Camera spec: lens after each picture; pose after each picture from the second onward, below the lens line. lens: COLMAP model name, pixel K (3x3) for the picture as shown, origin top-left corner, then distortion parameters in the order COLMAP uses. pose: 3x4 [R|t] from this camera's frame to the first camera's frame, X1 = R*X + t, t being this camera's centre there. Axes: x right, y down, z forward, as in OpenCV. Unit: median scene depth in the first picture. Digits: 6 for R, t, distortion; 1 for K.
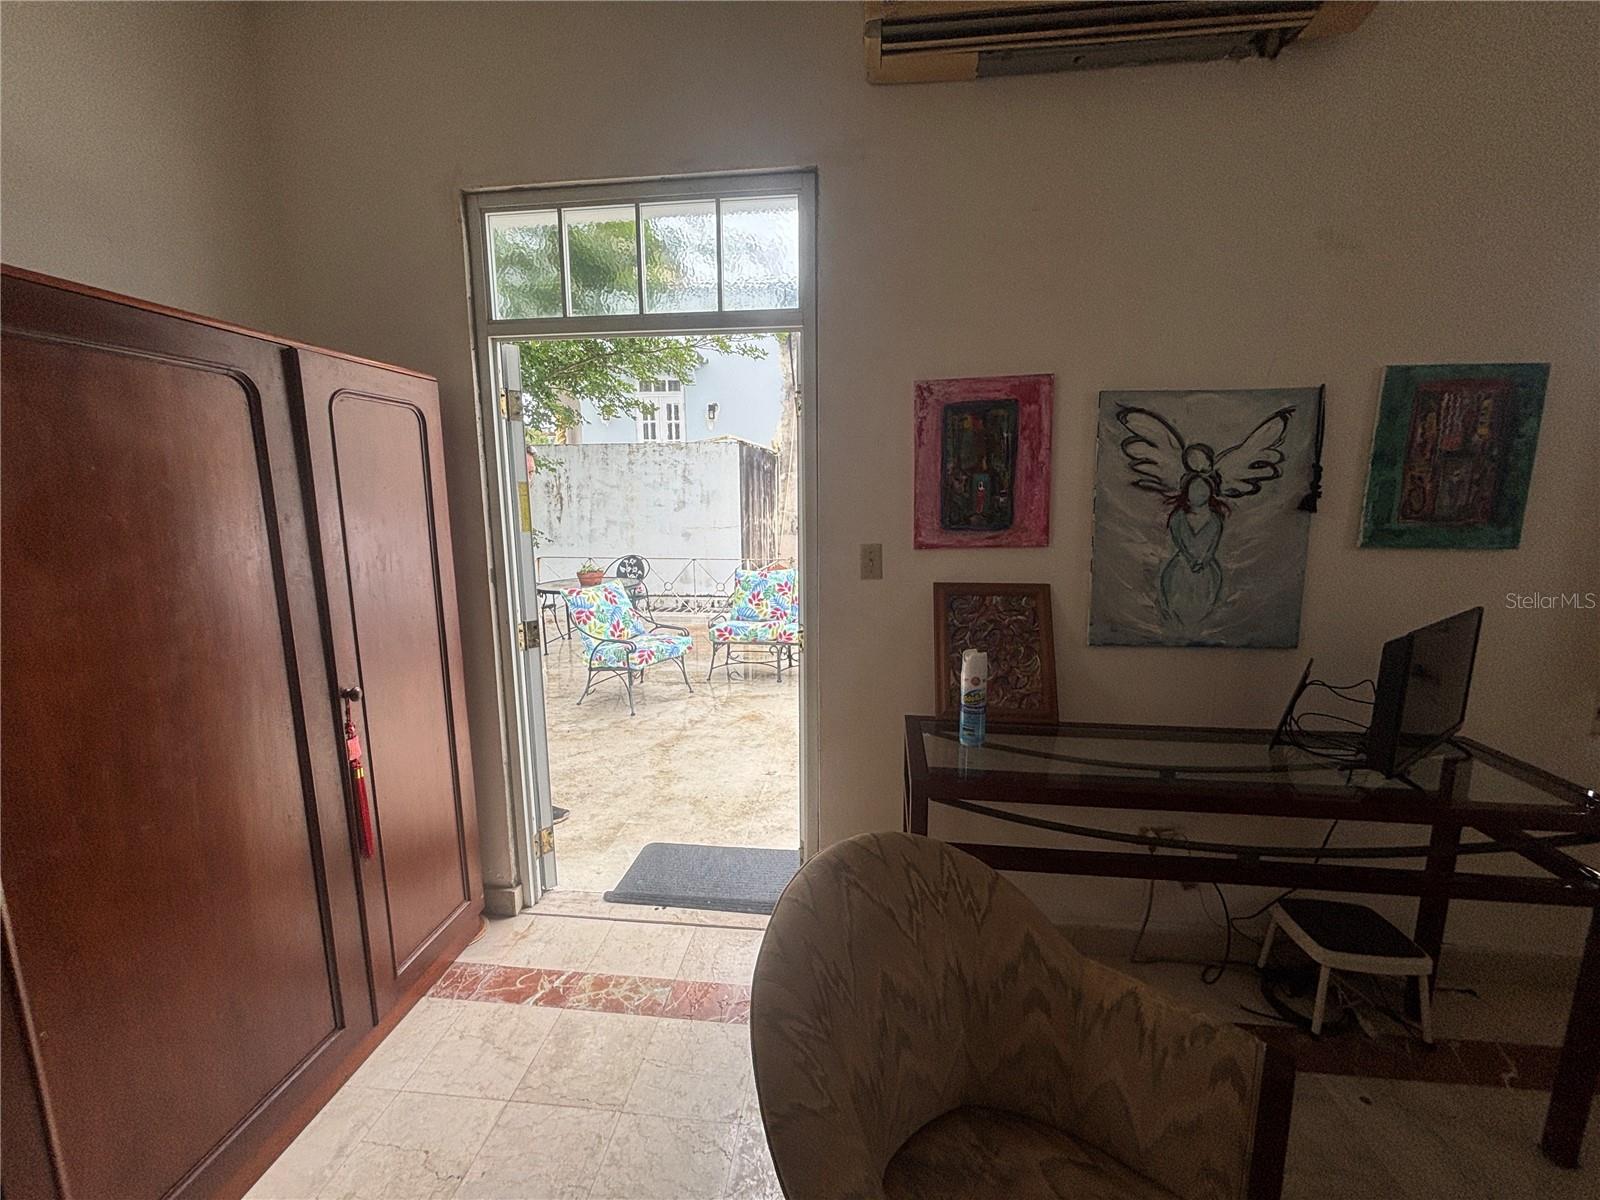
lens RADIAL K [[643.0, 0, 800.7], [0, 643.0, 601.7], [0, 0, 1]] dist [0.001411, 0.000084]
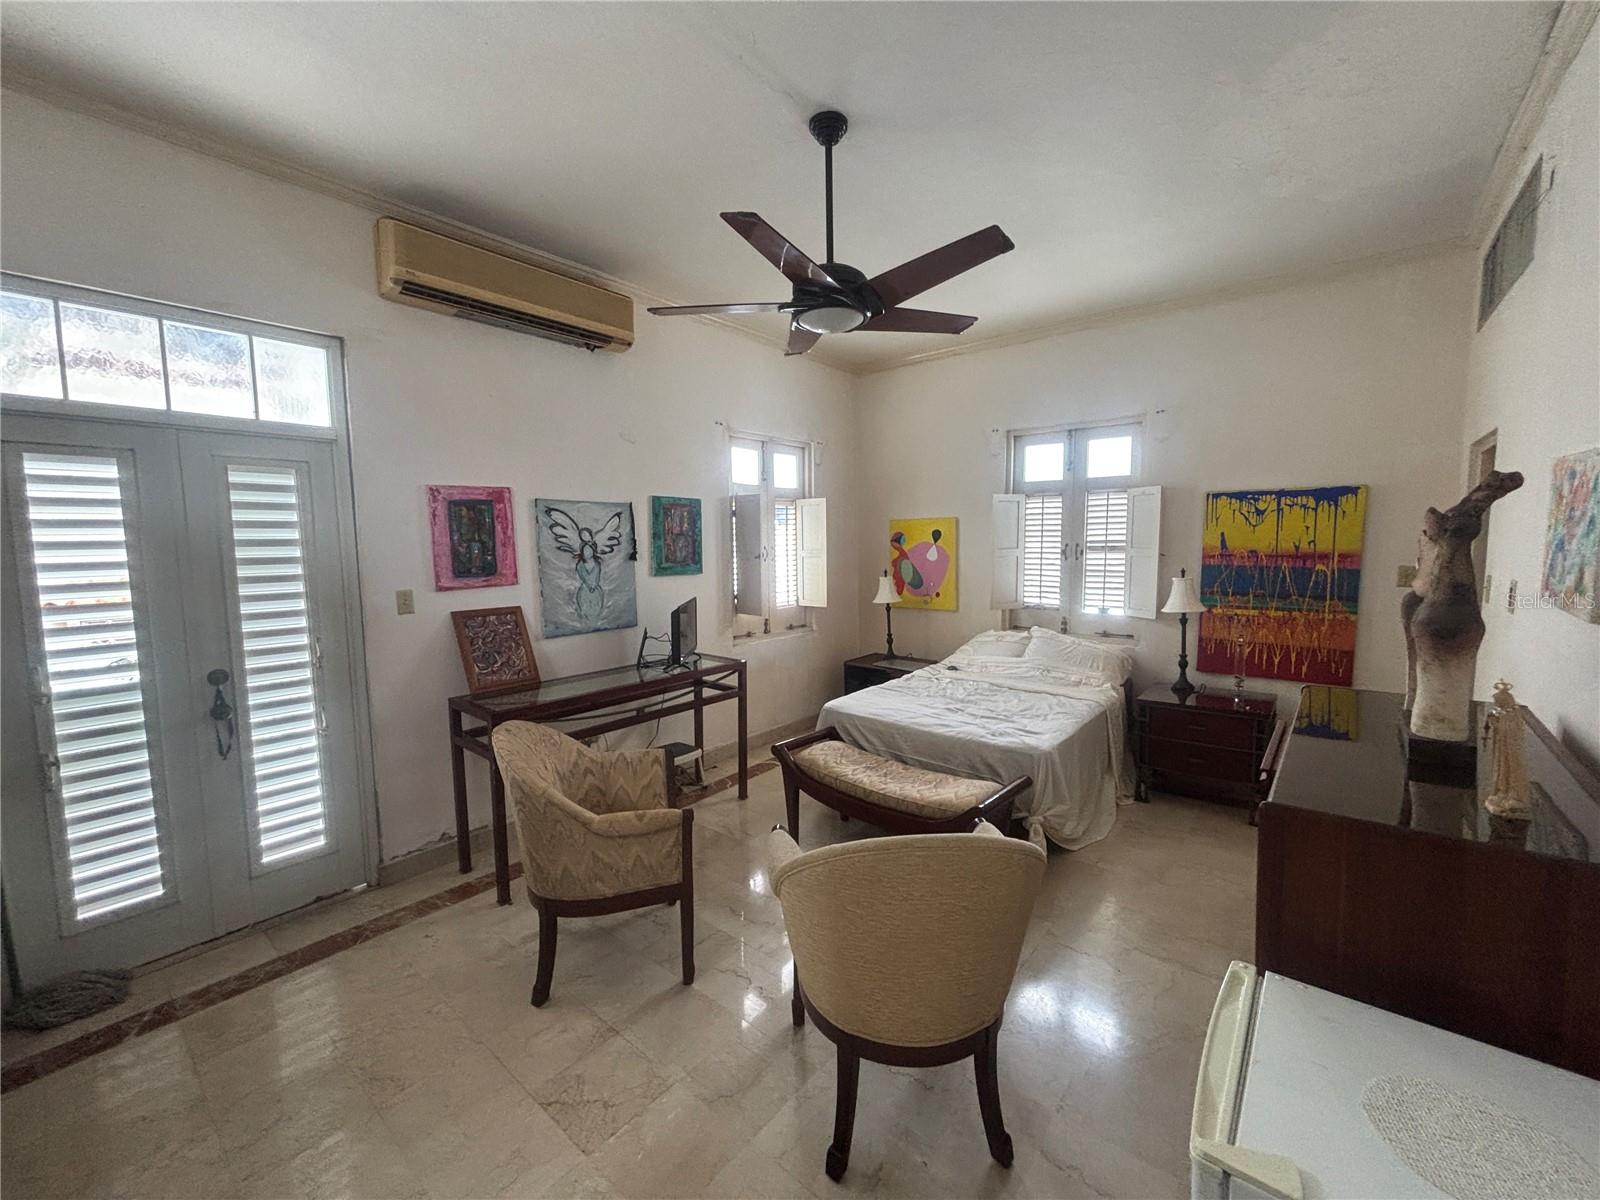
lens RADIAL K [[643.0, 0, 801.1], [0, 643.0, 600.5], [0, 0, 1]] dist [0.001411, 0.000084]
pose [[0.553982, -0.079192, 0.828754, -0.653494], [0.137369, 0.990516, 0.002825, 0.059458], [-0.821118, 0.112280, 0.559606, -0.609683]]
